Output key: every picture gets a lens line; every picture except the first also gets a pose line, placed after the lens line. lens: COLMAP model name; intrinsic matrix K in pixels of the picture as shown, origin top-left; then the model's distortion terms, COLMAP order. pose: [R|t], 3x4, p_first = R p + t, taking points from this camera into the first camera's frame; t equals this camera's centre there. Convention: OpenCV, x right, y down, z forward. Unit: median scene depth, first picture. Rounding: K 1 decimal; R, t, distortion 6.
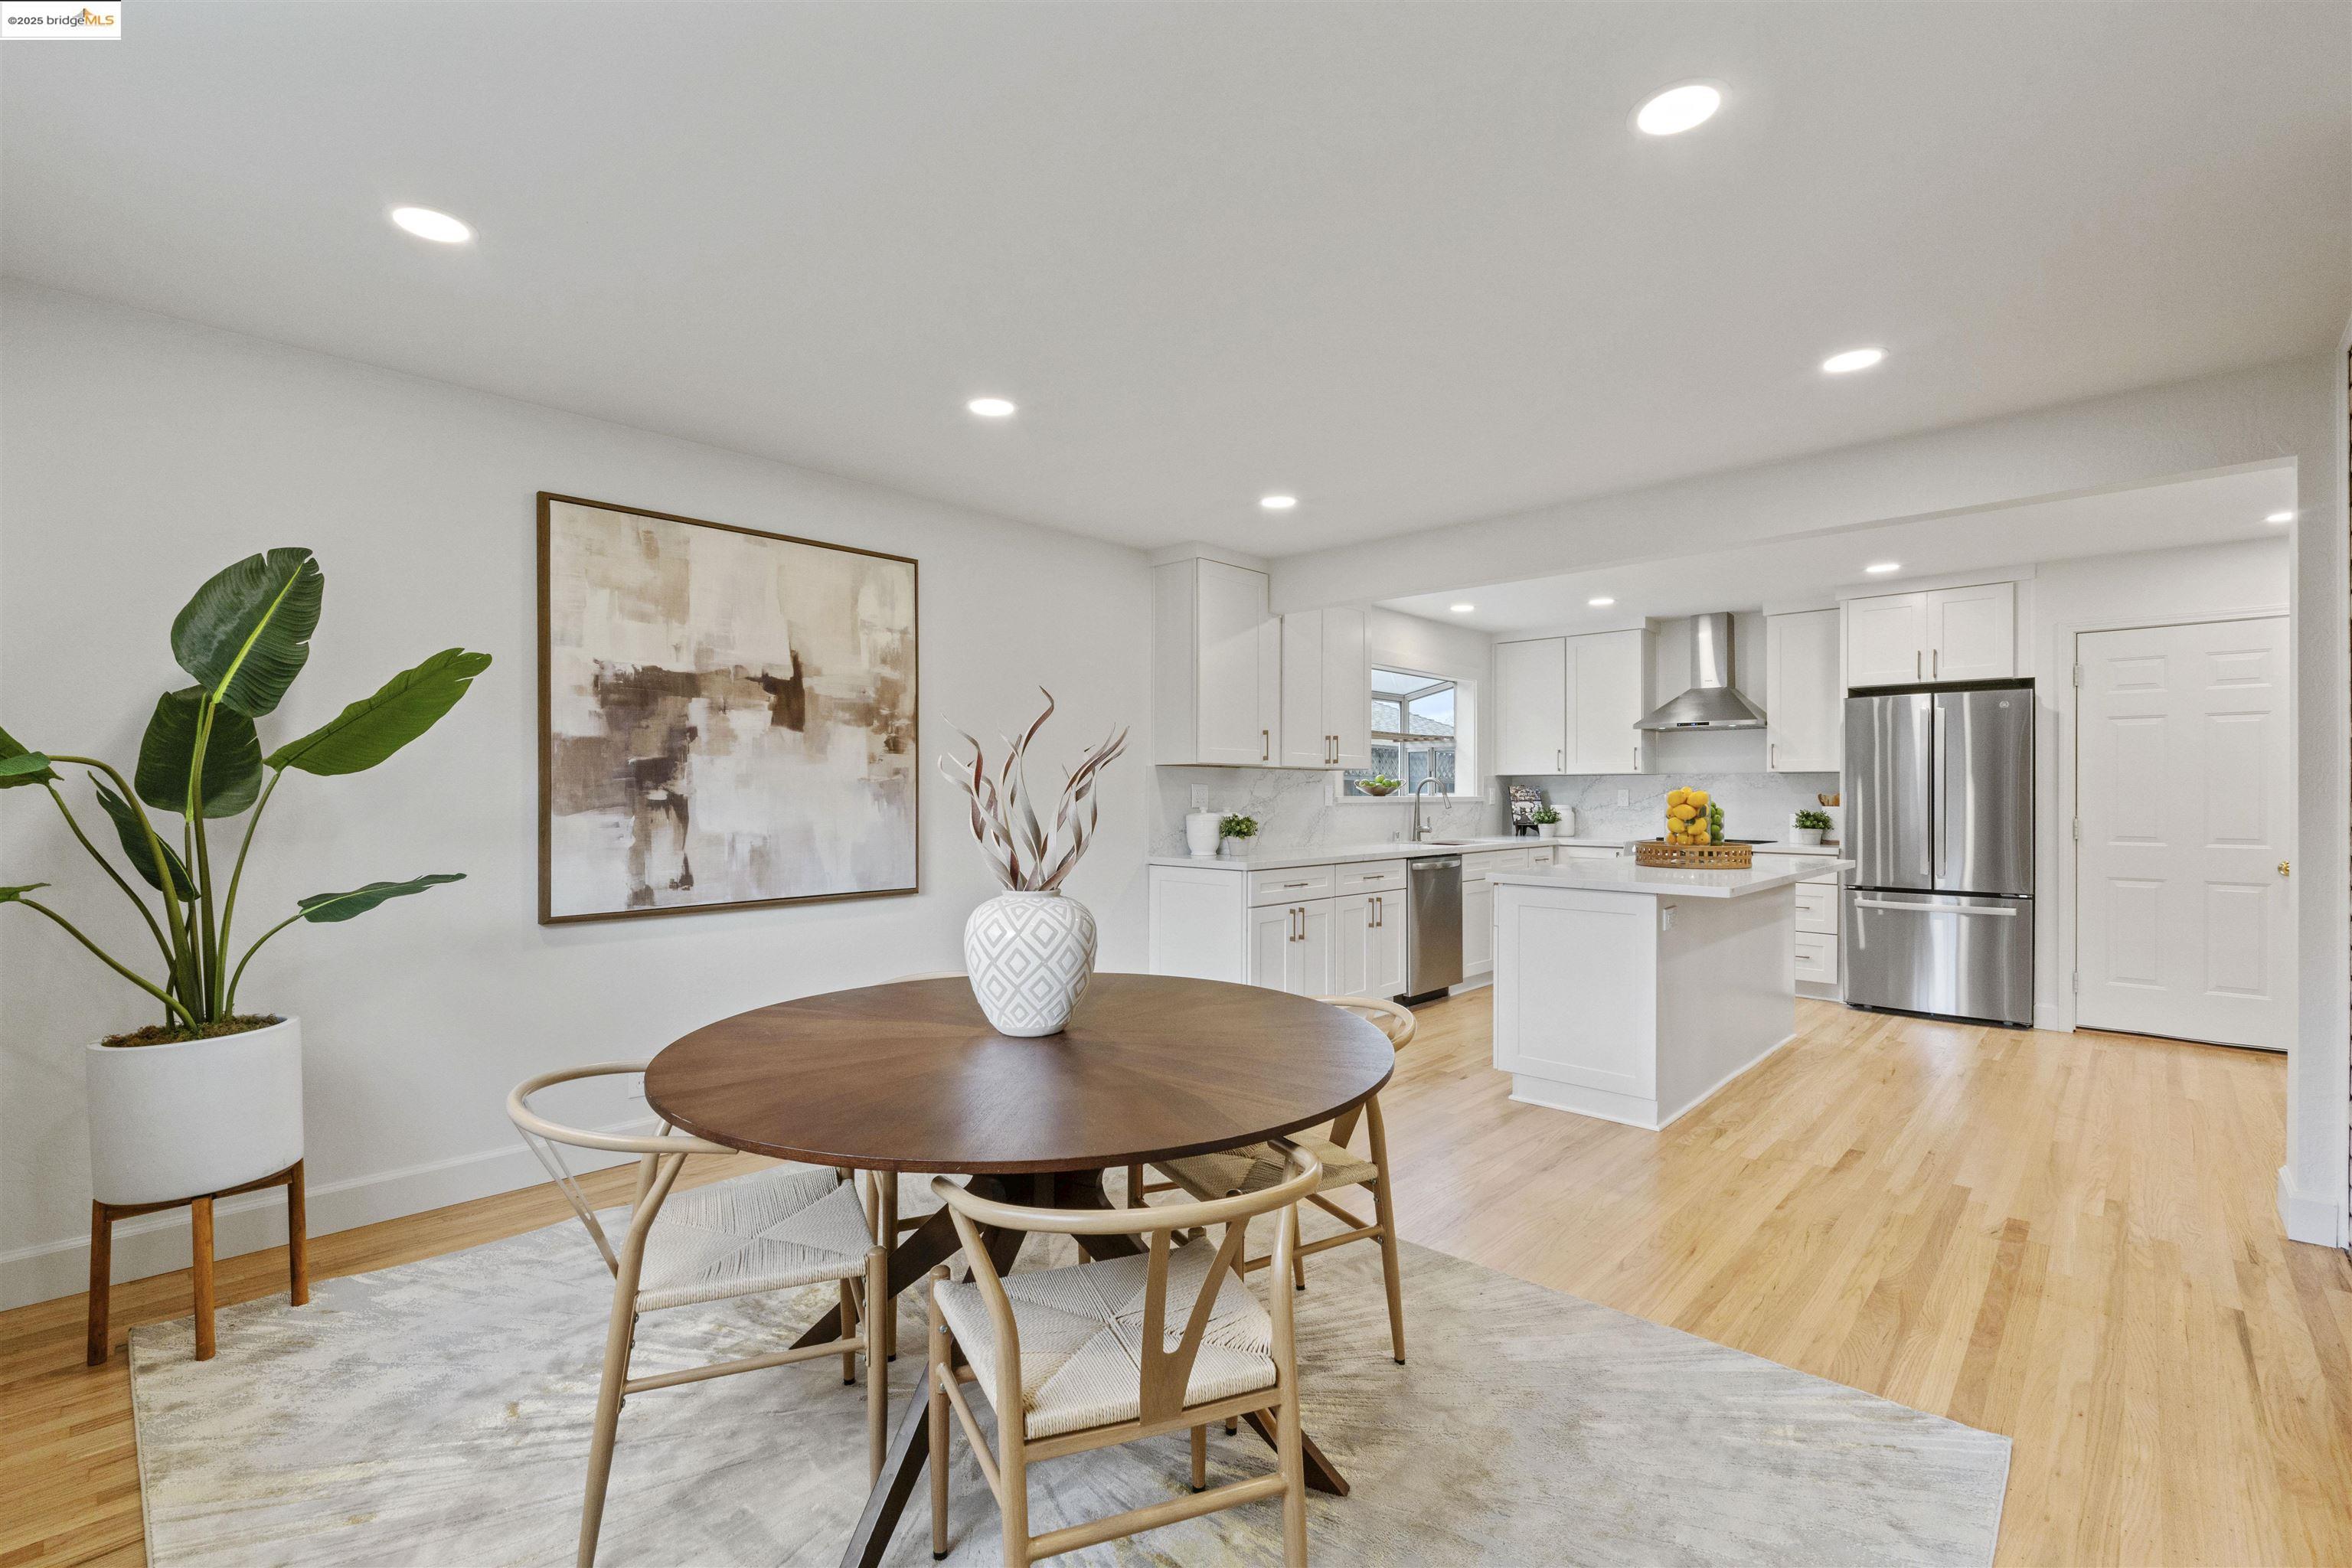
lens RADIAL K [[1032.6, 0, 1167.5], [0, 1032.6, 799.2], [0, 0, 1]] dist [-0.008159, 0.001314]
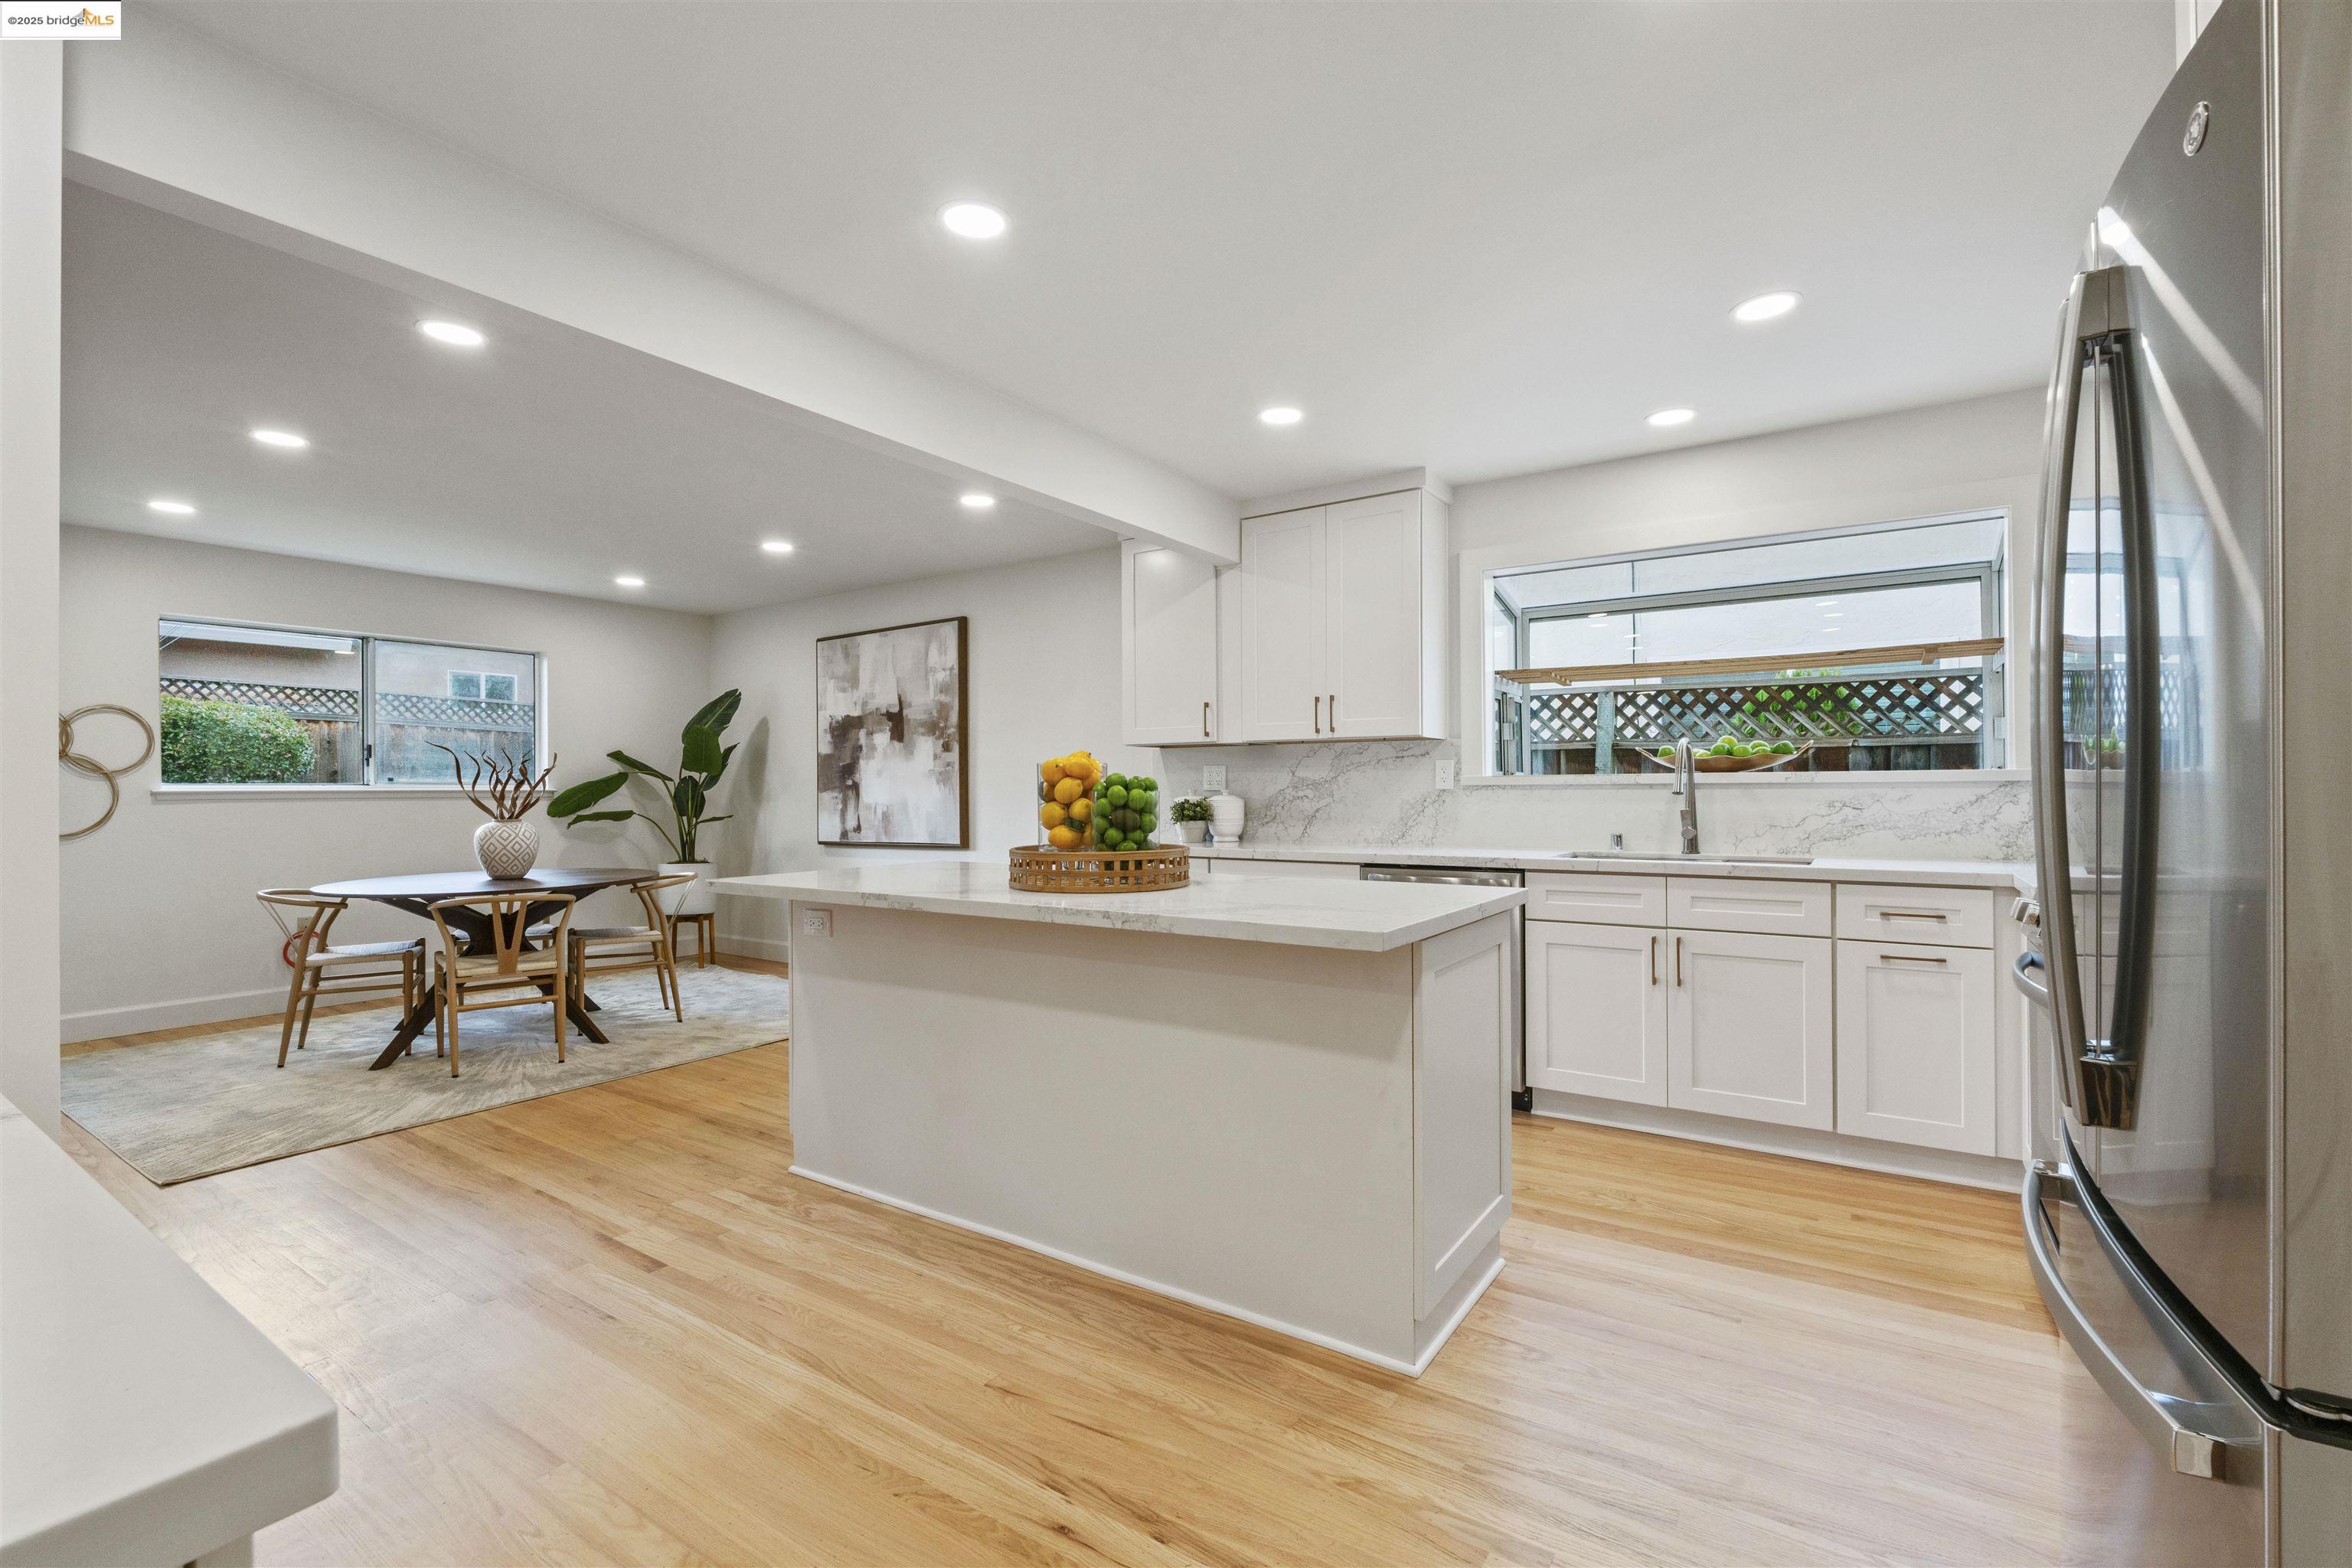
lens RADIAL K [[1032.6, 0, 1171.3], [0, 1032.6, 785.4], [0, 0, 1]] dist [-0.008159, 0.001314]
pose [[0.163052, -0.006811, -0.986594, 1.424845], [0.002296, 0.999976, -0.006524, 0.014950], [0.986615, -0.001201, 0.163064, 1.229311]]
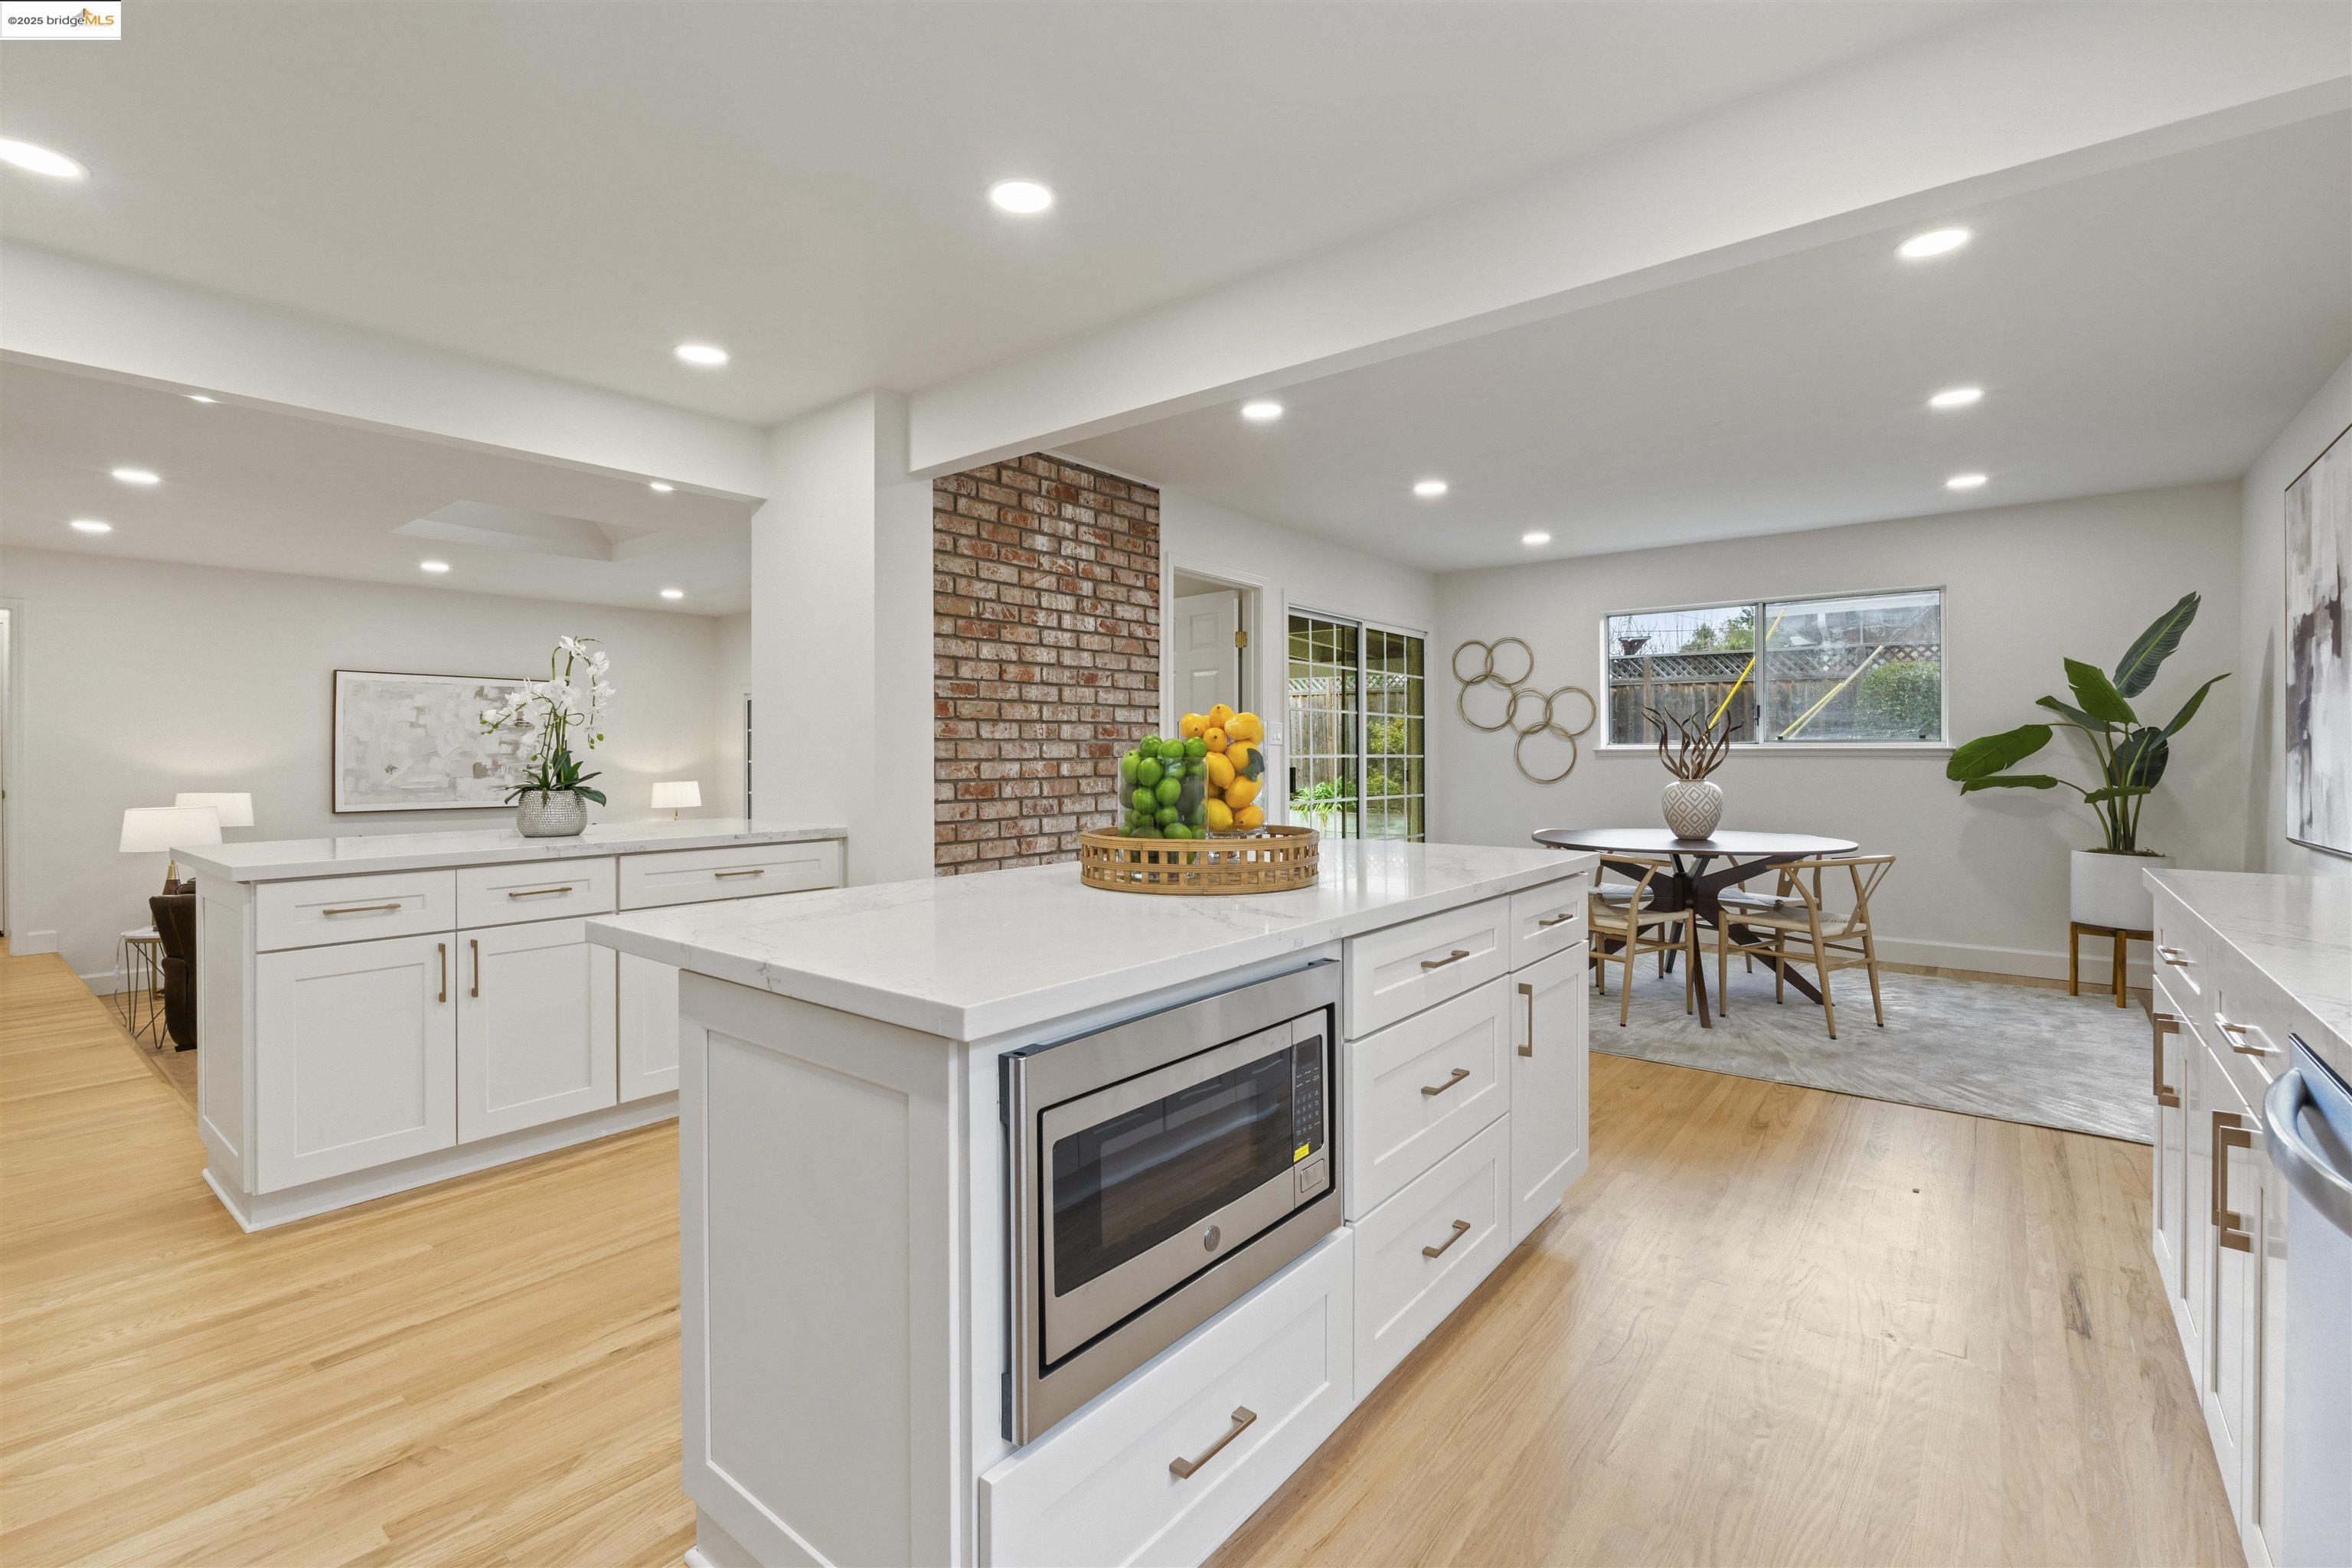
lens RADIAL K [[1032.6, 0, 1162.0], [0, 1032.6, 746.3], [0, 0, 1]] dist [-0.008159, 0.001314]
pose [[-0.996940, 0.000781, -0.078163, 0.729188], [0.001053, 0.999994, -0.003443, 0.010165], [0.078160, -0.003515, -0.996935, 1.881129]]
